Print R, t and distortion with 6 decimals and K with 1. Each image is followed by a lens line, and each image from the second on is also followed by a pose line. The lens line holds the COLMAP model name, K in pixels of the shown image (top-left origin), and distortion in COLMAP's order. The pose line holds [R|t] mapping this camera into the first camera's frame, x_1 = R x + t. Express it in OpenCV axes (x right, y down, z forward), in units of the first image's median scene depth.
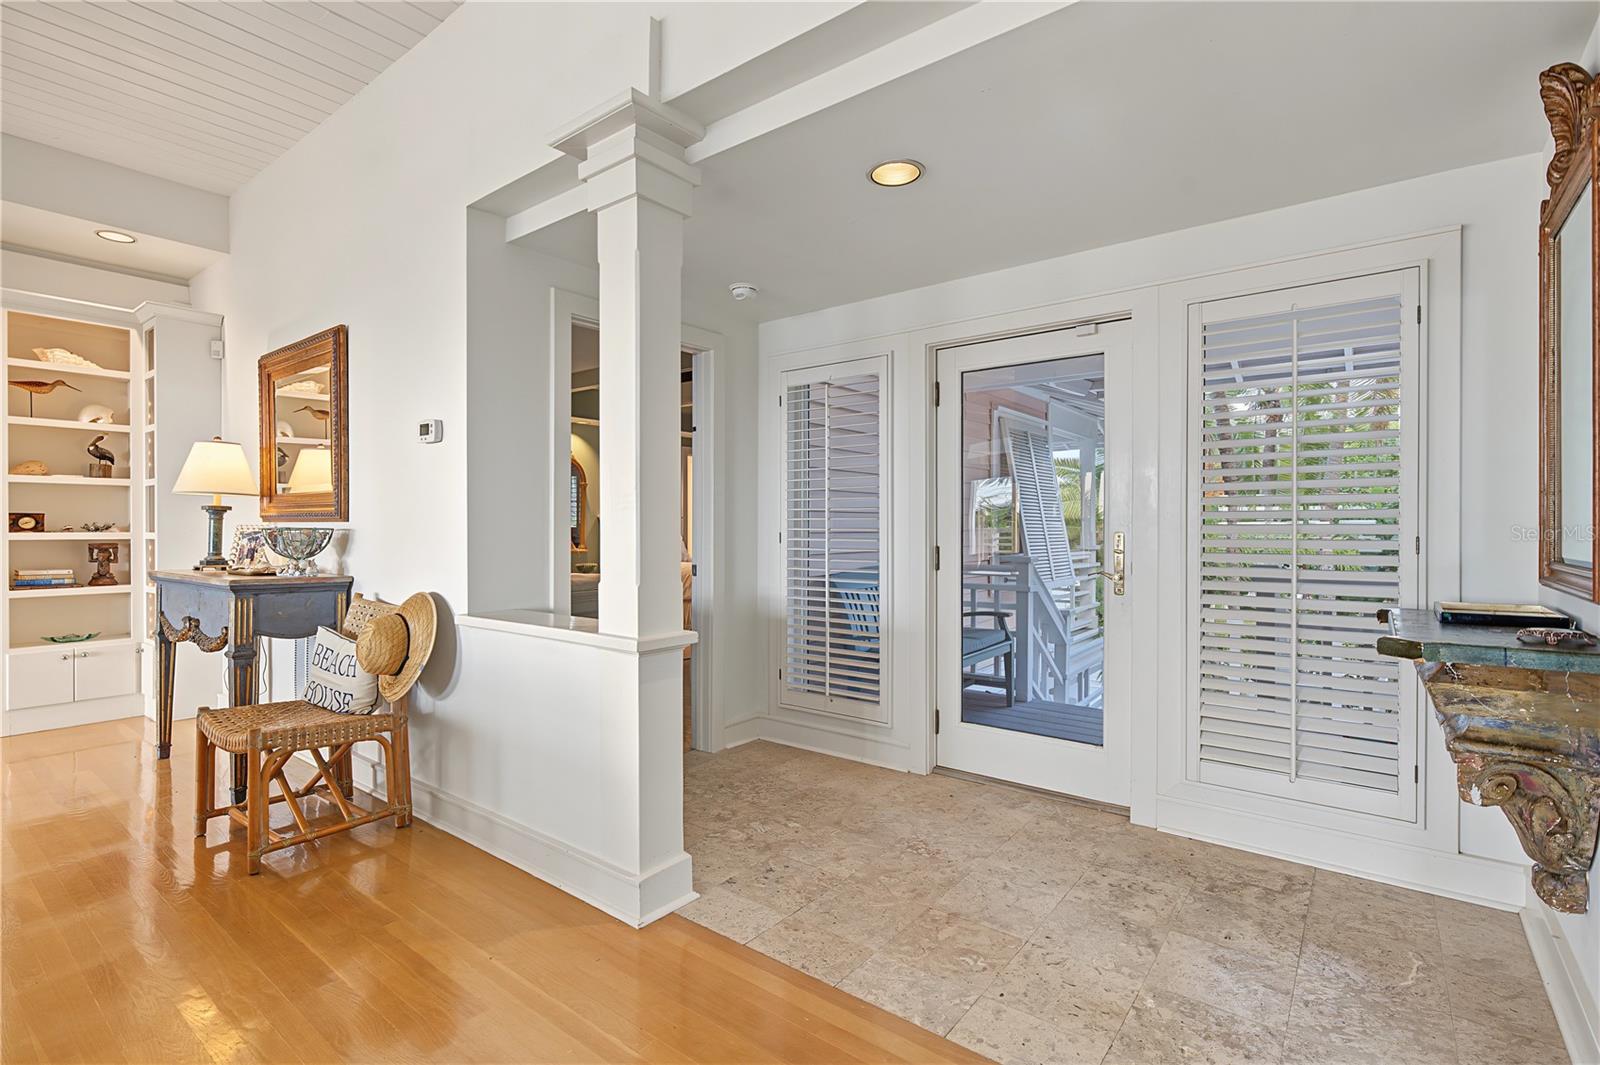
lens RADIAL K [[730.5, 0, 801.9], [0, 730.5, 534.4], [0, 0, 1]] dist [-0.003372, -0.000322]
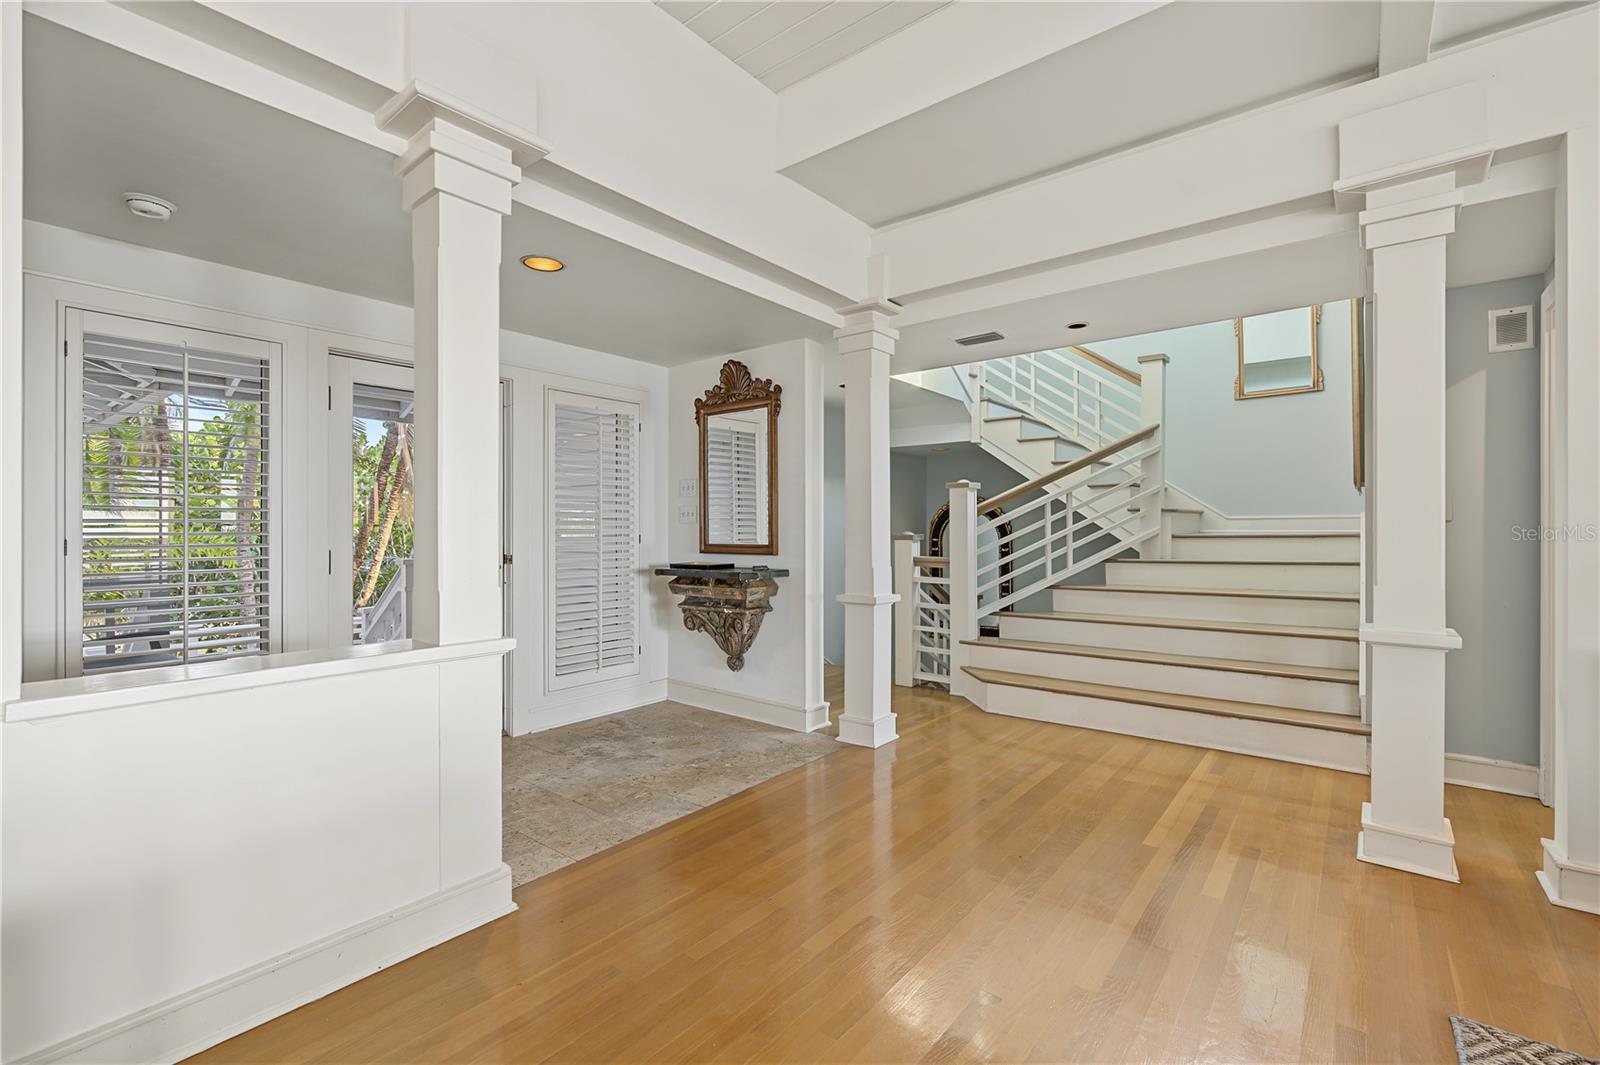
lens RADIAL K [[668.6, 0, 805.1], [0, 668.6, 535.7], [0, 0, 1]] dist [-0.000328, -0.000058]
pose [[0.025487, -0.014163, 0.999575, -1.051876], [0.003585, 0.999895, 0.014076, -0.023221], [-0.999669, 0.003225, 0.025535, 0.481644]]
